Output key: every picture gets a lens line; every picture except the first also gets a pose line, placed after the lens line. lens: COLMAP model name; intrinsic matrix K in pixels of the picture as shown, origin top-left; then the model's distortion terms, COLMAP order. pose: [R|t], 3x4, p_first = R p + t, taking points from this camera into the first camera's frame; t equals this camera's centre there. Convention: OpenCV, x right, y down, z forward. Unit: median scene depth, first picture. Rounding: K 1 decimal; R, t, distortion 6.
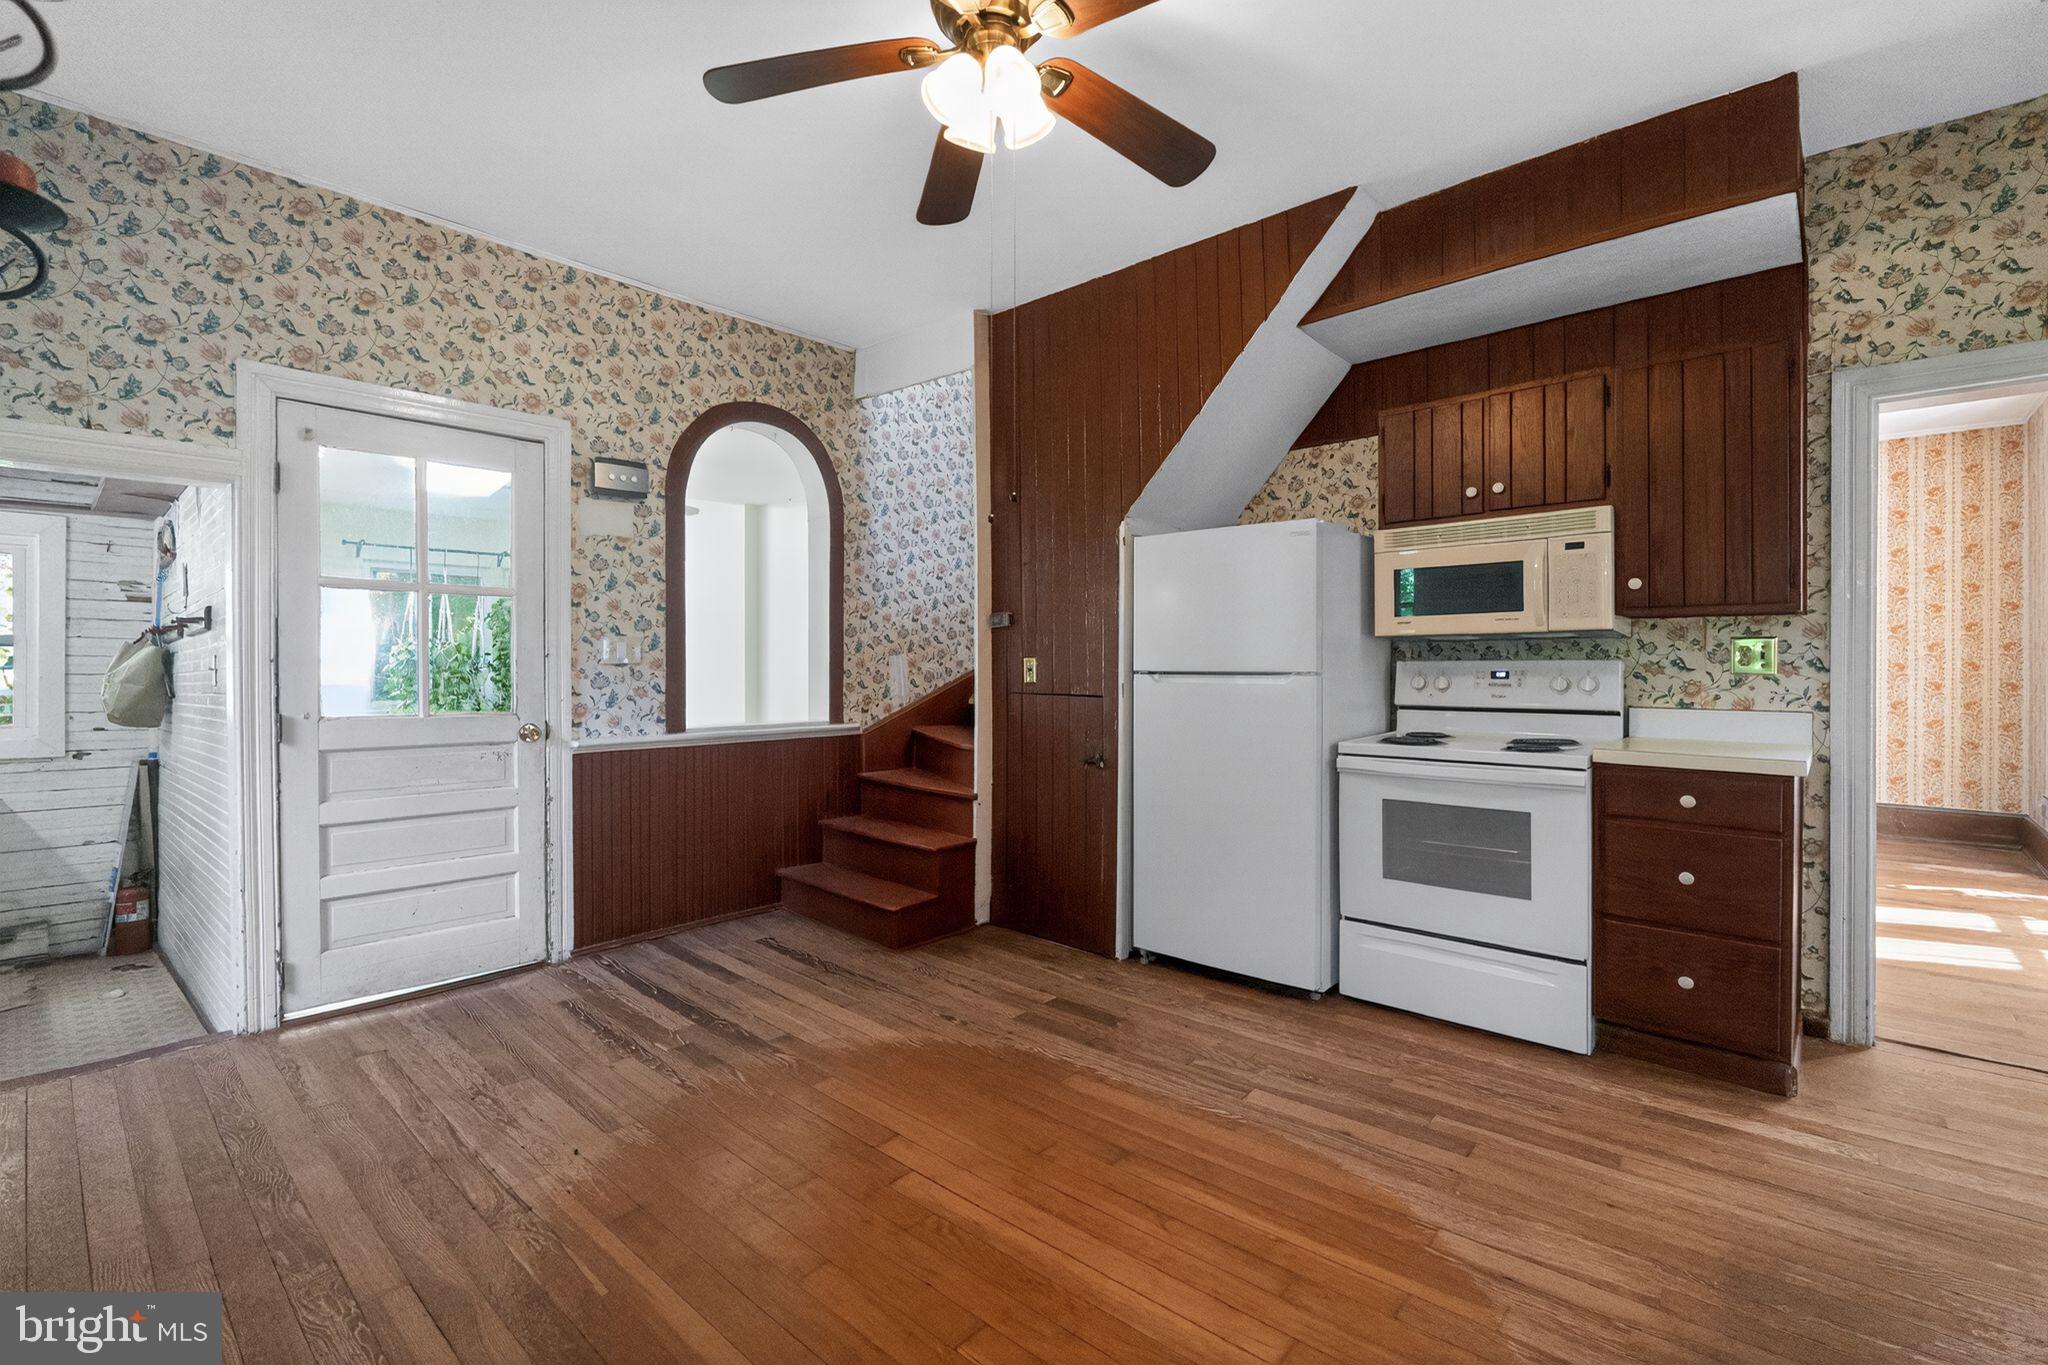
lens RADIAL K [[911.6, 0, 1029.4], [0, 911.6, 672.4], [0, 0, 1]] dist [-0.004620, 0.000564]
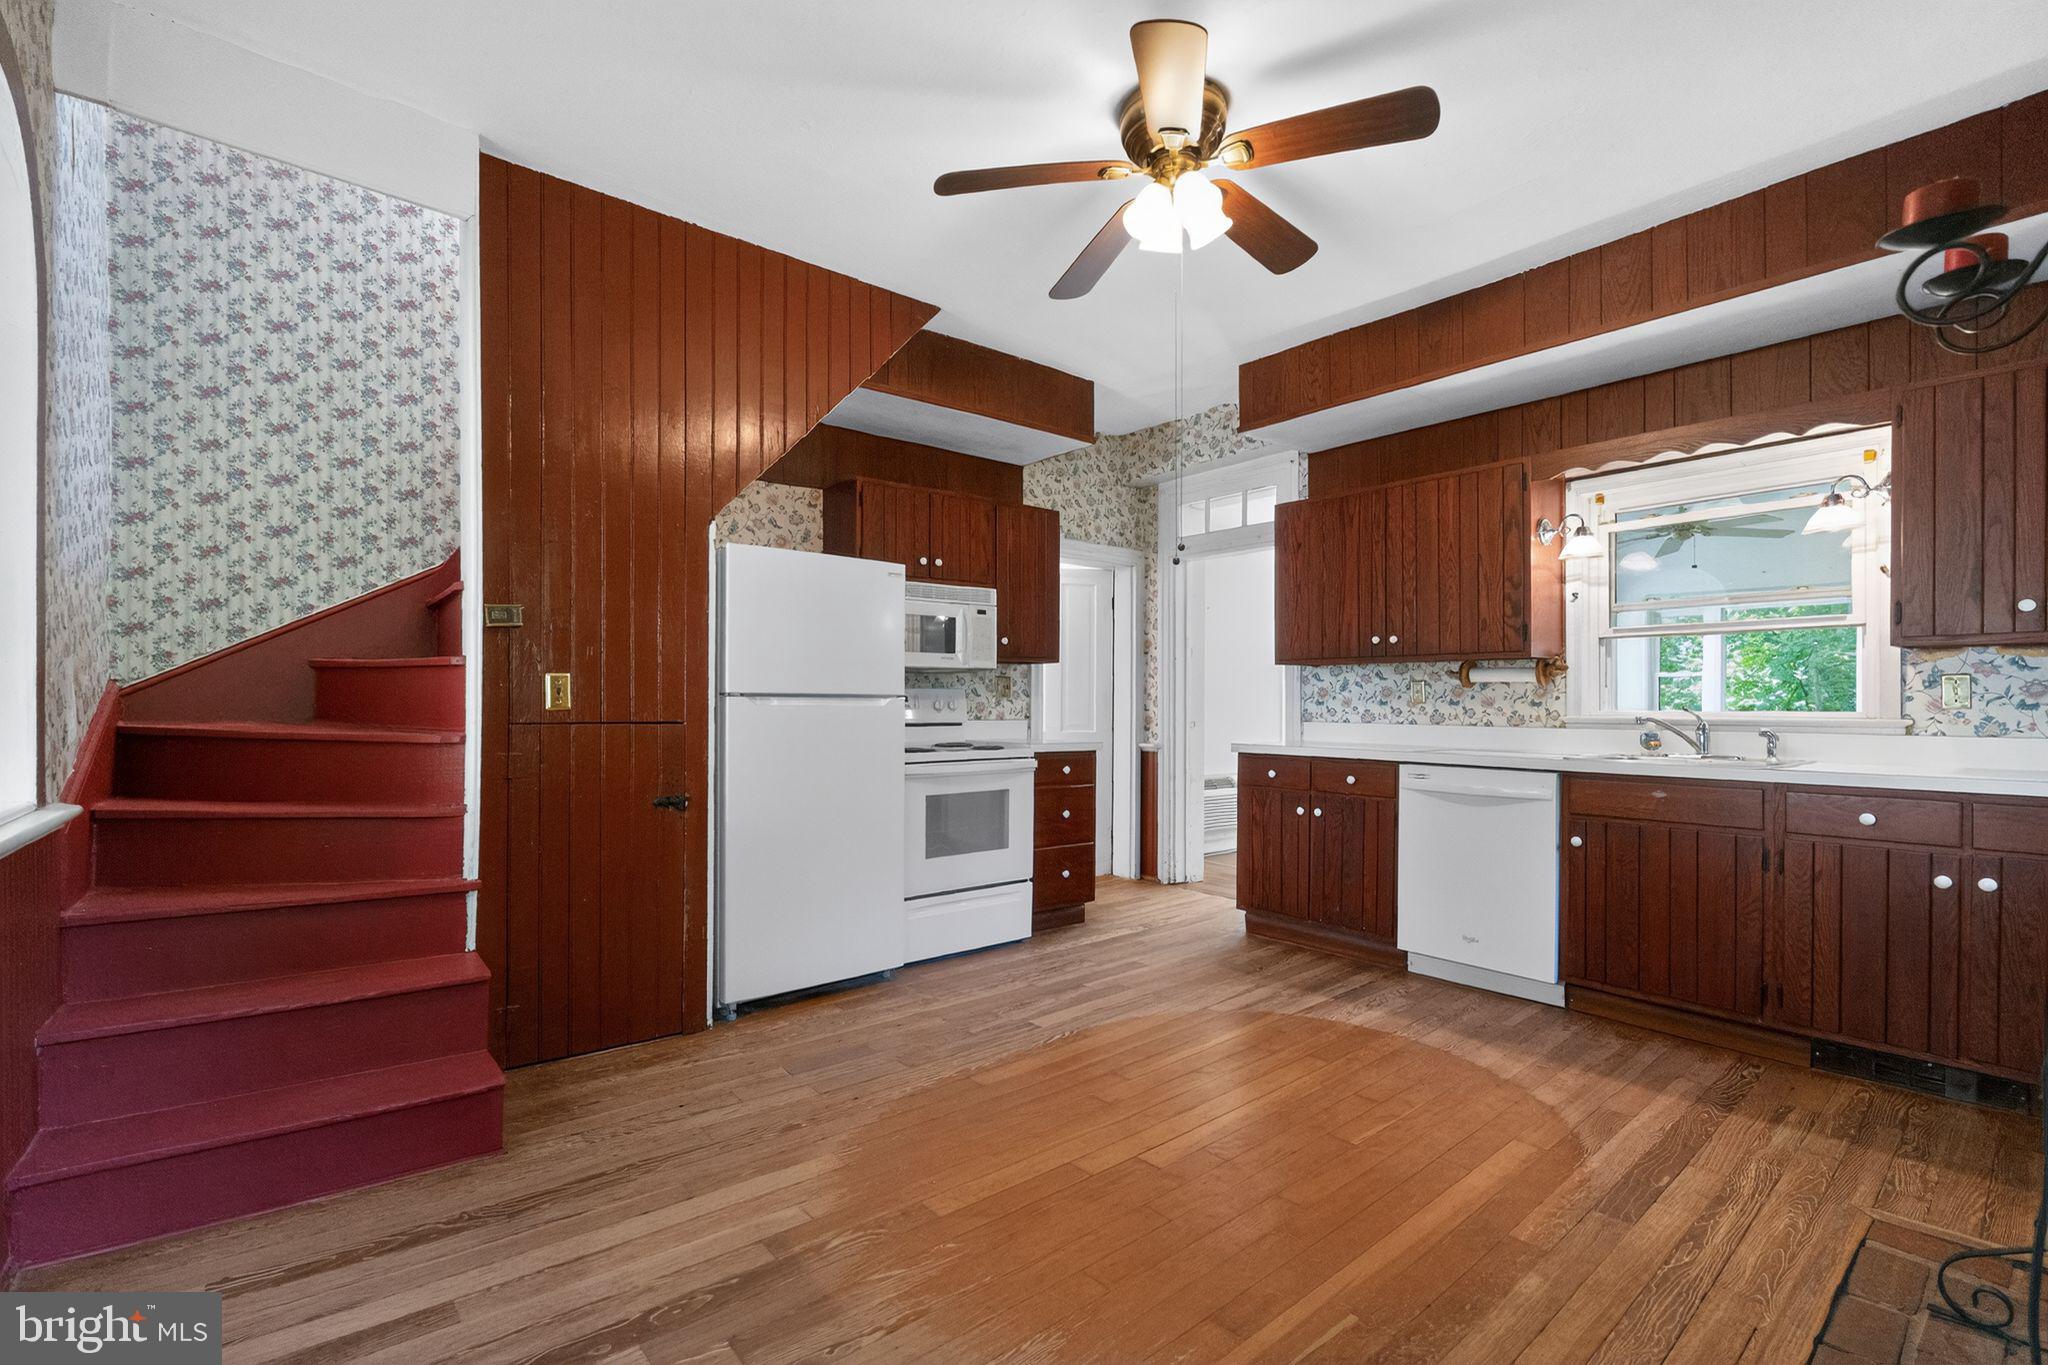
lens RADIAL K [[911.6, 0, 1024.6], [0, 911.6, 701.3], [0, 0, 1]] dist [-0.004620, 0.000564]
pose [[0.140444, 0.002710, 0.990085, -0.874737], [0.004667, 0.999983, -0.003399, 0.013100], [-0.990078, 0.005098, 0.140429, 0.711334]]
